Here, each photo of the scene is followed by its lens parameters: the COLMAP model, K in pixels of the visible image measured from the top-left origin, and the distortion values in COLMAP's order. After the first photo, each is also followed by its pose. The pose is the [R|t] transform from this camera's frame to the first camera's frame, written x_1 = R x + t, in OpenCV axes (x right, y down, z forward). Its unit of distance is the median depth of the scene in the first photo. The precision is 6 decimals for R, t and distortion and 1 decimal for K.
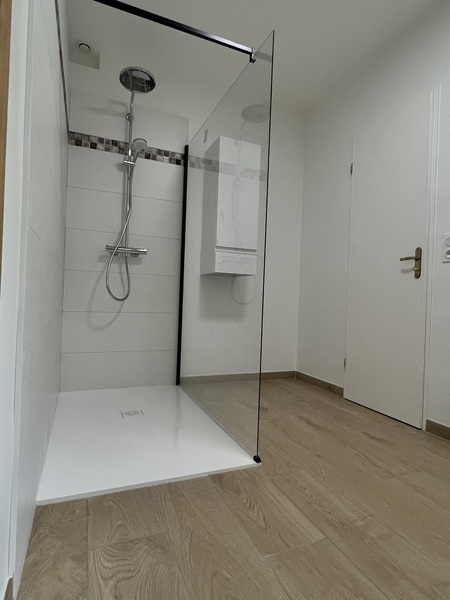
lens RADIAL K [[342.3, 0, 223.6], [0, 342.3, 295.5], [0, 0, 1]] dist [0.001121, -0.001274]
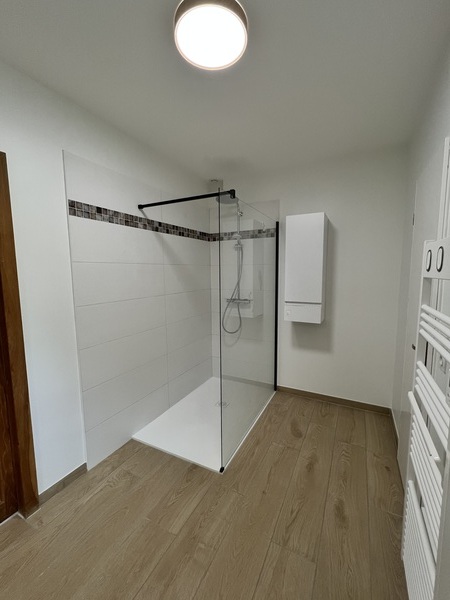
lens RADIAL K [[253.3, 0, 225.1], [0, 253.3, 298.7], [0, 0, 1]] dist [0.001016, 0.001645]
pose [[0.642832, 0.042620, -0.764820, 0.607587], [0.036872, 0.995572, 0.086470, -0.258864], [0.765119, -0.083787, 0.638414, 0.201613]]
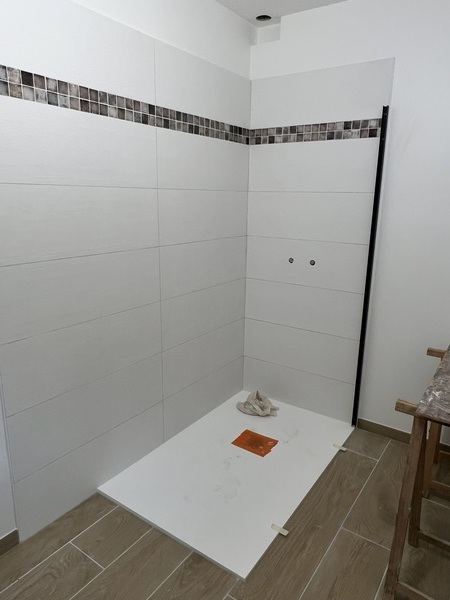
lens RADIAL K [[418.9, 0, 227.2], [0, 418.9, 299.2], [0, 0, 1]] dist [0.007926, -0.005037]
pose [[0.543987, 0.175942, -0.820440, 0.524246], [0.007724, 0.976678, 0.214569, -0.277003], [0.839058, -0.123060, 0.529941, 0.292984]]
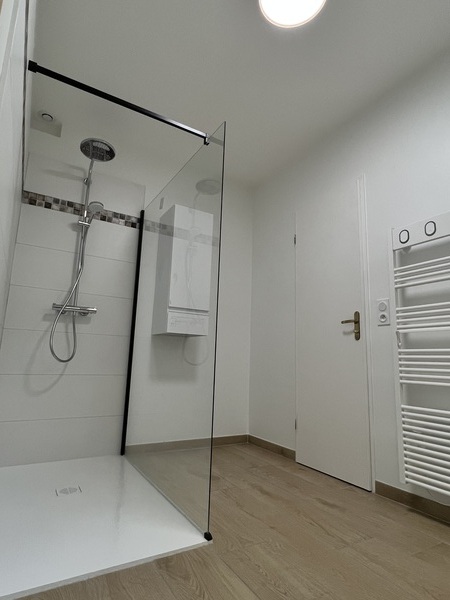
lens RADIAL K [[342.3, 0, 224.4], [0, 342.3, 296.5], [0, 0, 1]] dist [0.001121, -0.001274]
pose [[0.989804, 0.023315, 0.140518, -0.002032], [0.001019, 0.985329, -0.170665, -0.001353], [-0.142435, 0.169068, 0.975258, -0.010659]]
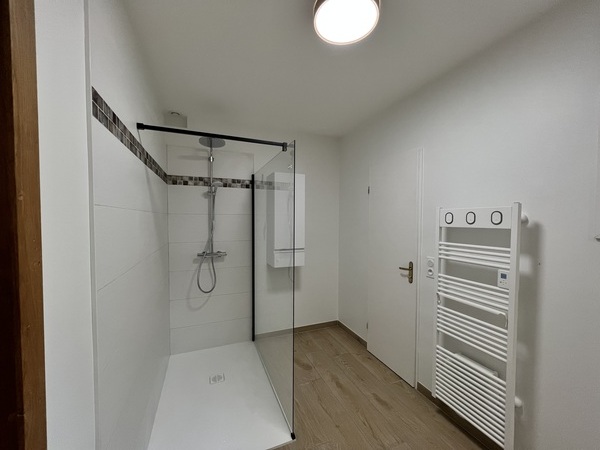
lens RADIAL K [[240.8, 0, 302.2], [0, 240.8, 226.3], [0, 0, 1]] dist [-0.001189, 0.001024]
pose [[0.999454, -0.032229, -0.007297, 0.107868], [0.032463, 0.998873, 0.034614, -0.283938], [0.006173, -0.034832, 0.999374, -0.001040]]
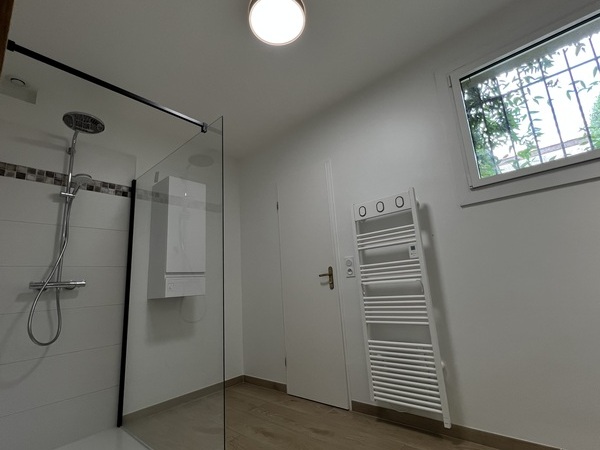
lens RADIAL K [[283.9, 0, 303.3], [0, 283.9, 224.7], [0, 0, 1]] dist [-0.003138, 0.001985]
pose [[0.889630, -0.001817, 0.456678, -0.046918], [0.099562, 0.976710, -0.190067, -0.082850], [-0.445697, 0.214557, 0.869091, 0.005485]]
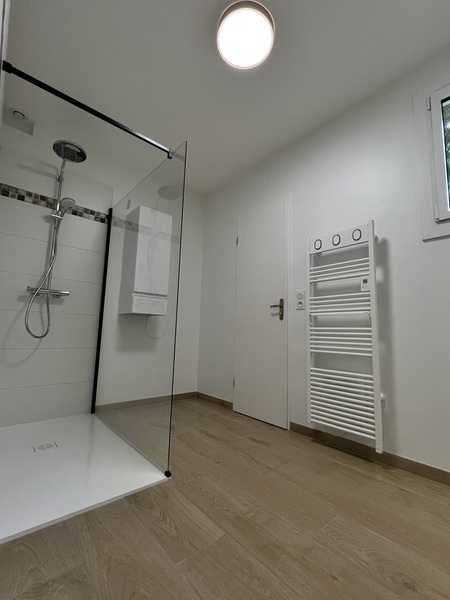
lens RADIAL K [[270.9, 0, 225.3], [0, 270.9, 297.2], [0, 0, 1]] dist [-0.002473, 0.001368]
pose [[0.947674, 0.033118, 0.317518, -0.019669], [0.002882, 0.993676, -0.112244, -0.015079], [-0.319228, 0.107286, 0.941585, -0.007428]]
